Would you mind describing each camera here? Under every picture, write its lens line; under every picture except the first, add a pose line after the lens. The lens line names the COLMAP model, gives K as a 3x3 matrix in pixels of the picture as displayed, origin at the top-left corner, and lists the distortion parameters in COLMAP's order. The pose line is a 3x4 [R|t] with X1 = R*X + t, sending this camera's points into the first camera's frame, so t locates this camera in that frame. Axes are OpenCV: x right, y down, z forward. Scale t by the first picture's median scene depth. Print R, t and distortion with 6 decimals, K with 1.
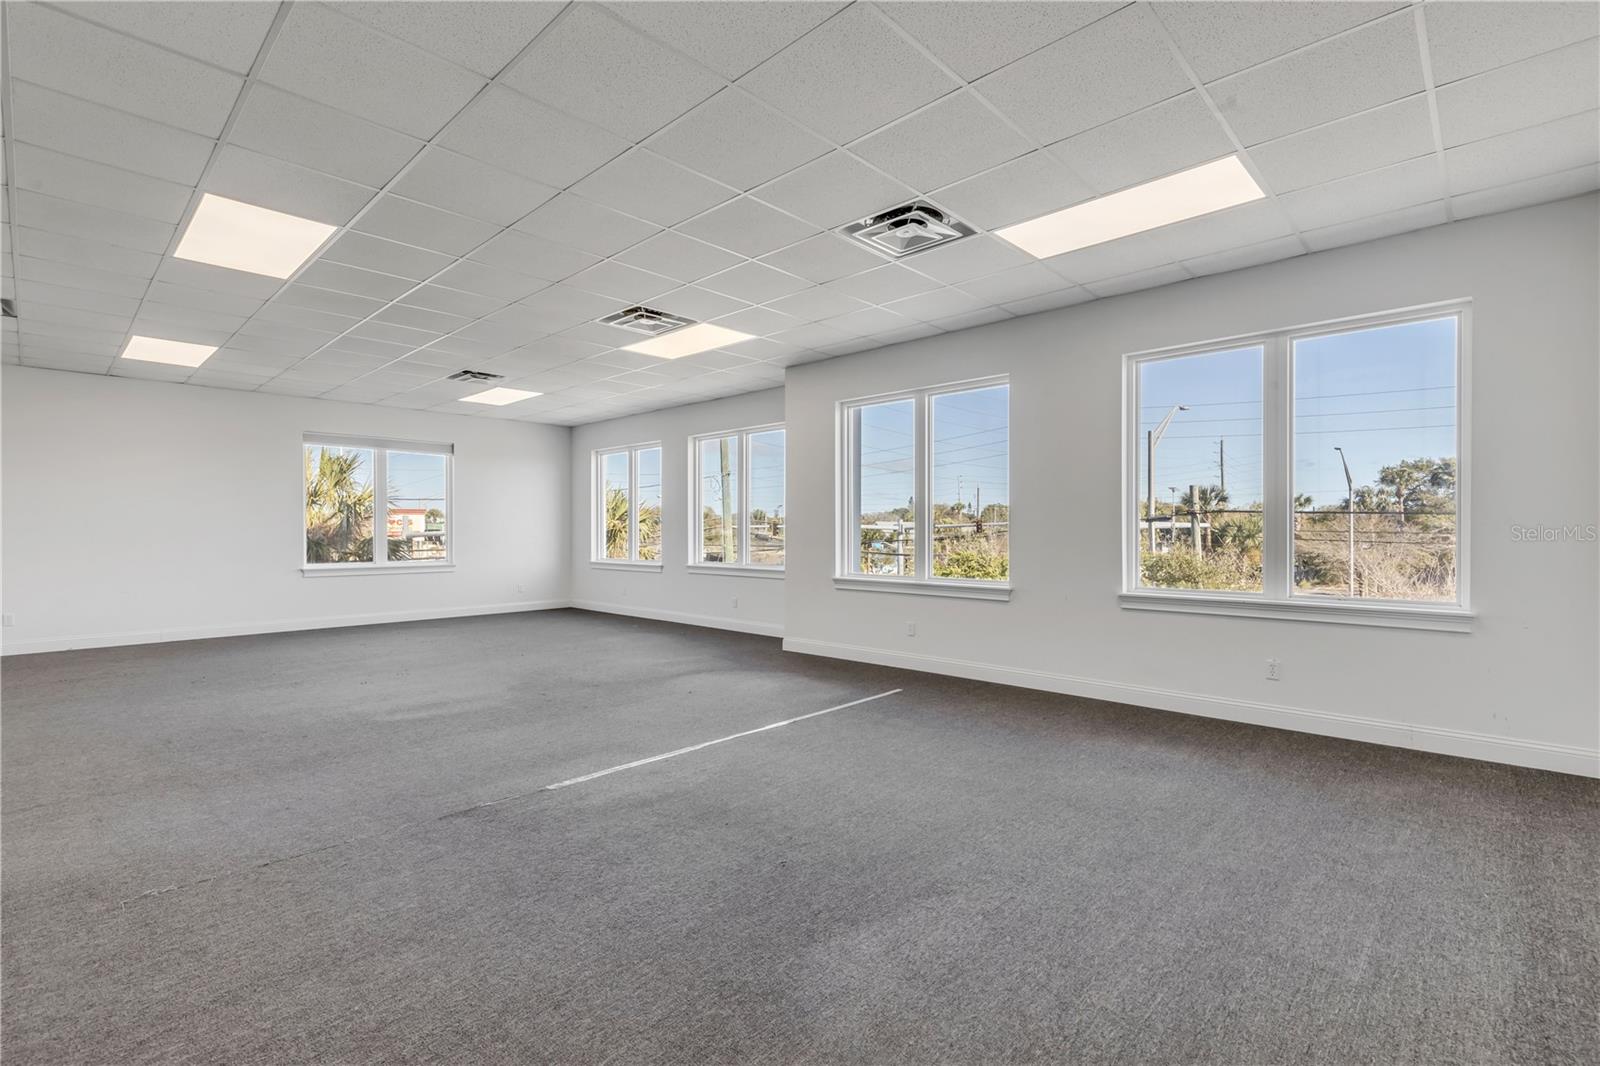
lens RADIAL K [[727.3, 0, 793.8], [0, 727.3, 531.6], [0, 0, 1]] dist [0.011054, 0.000532]
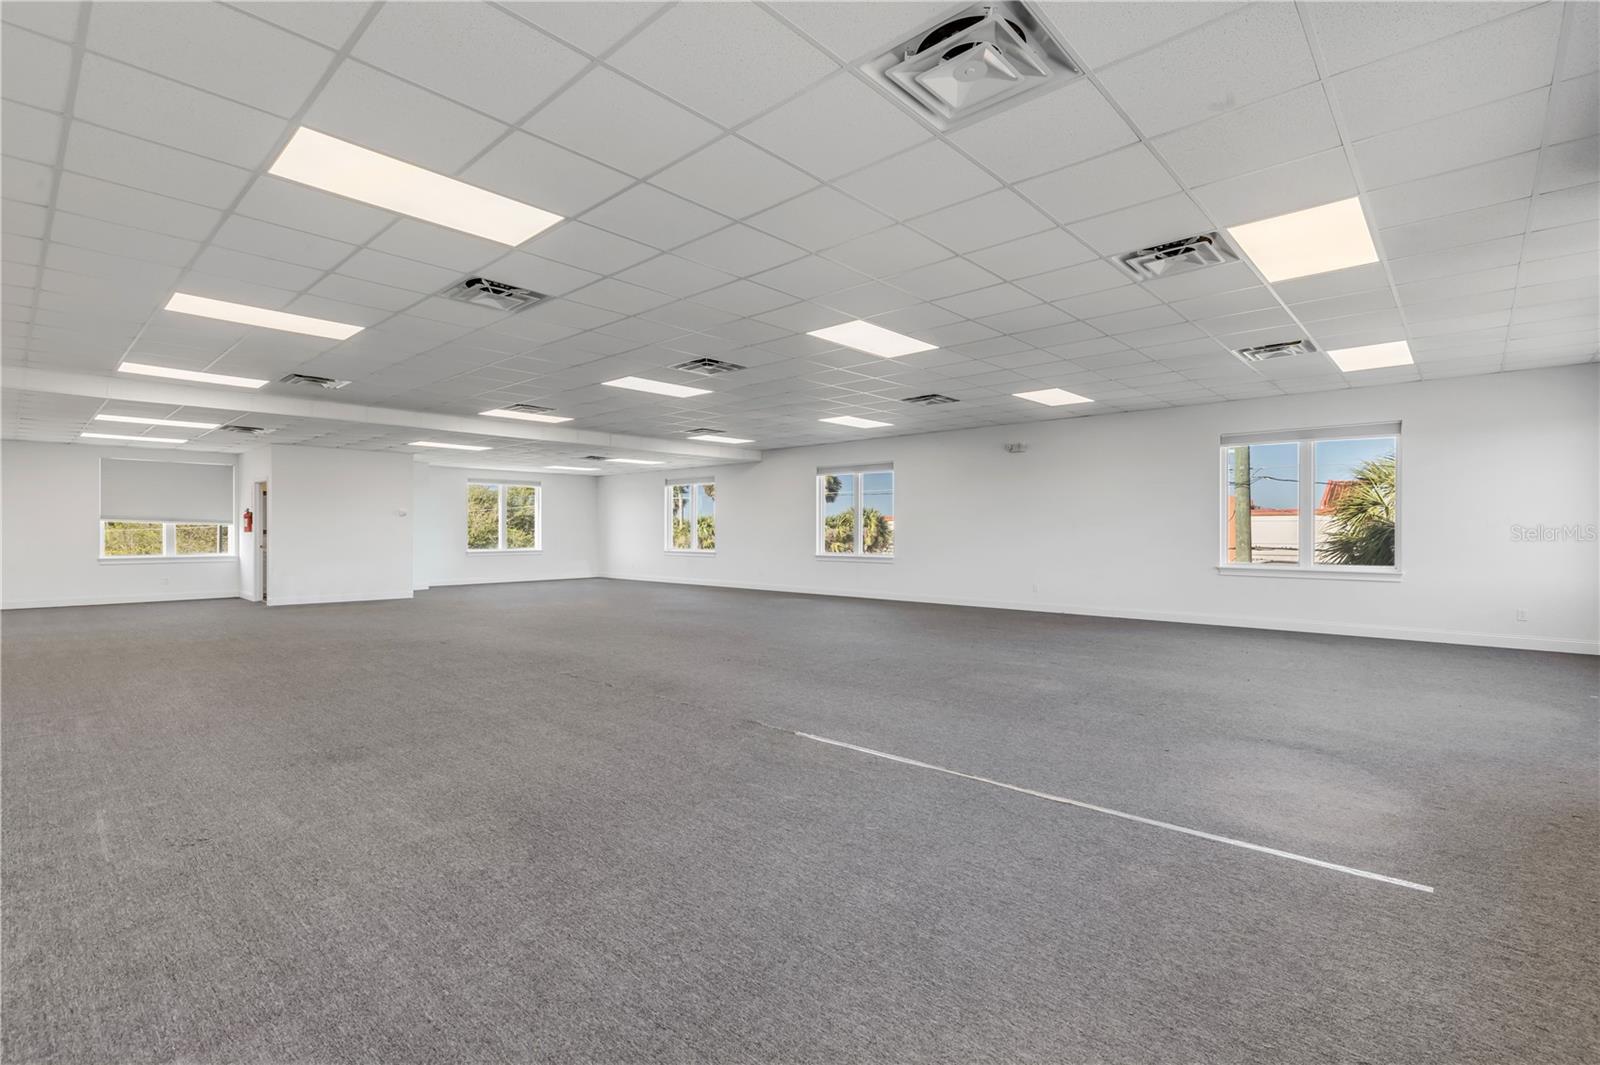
lens RADIAL K [[727.3, 0, 796.0], [0, 727.3, 532.1], [0, 0, 1]] dist [0.011054, 0.000532]
pose [[0.027452, 0.003445, -0.999617, 0.835541], [-0.001199, 0.999993, 0.003413, -0.003161], [0.999622, 0.001105, 0.027456, 0.863008]]
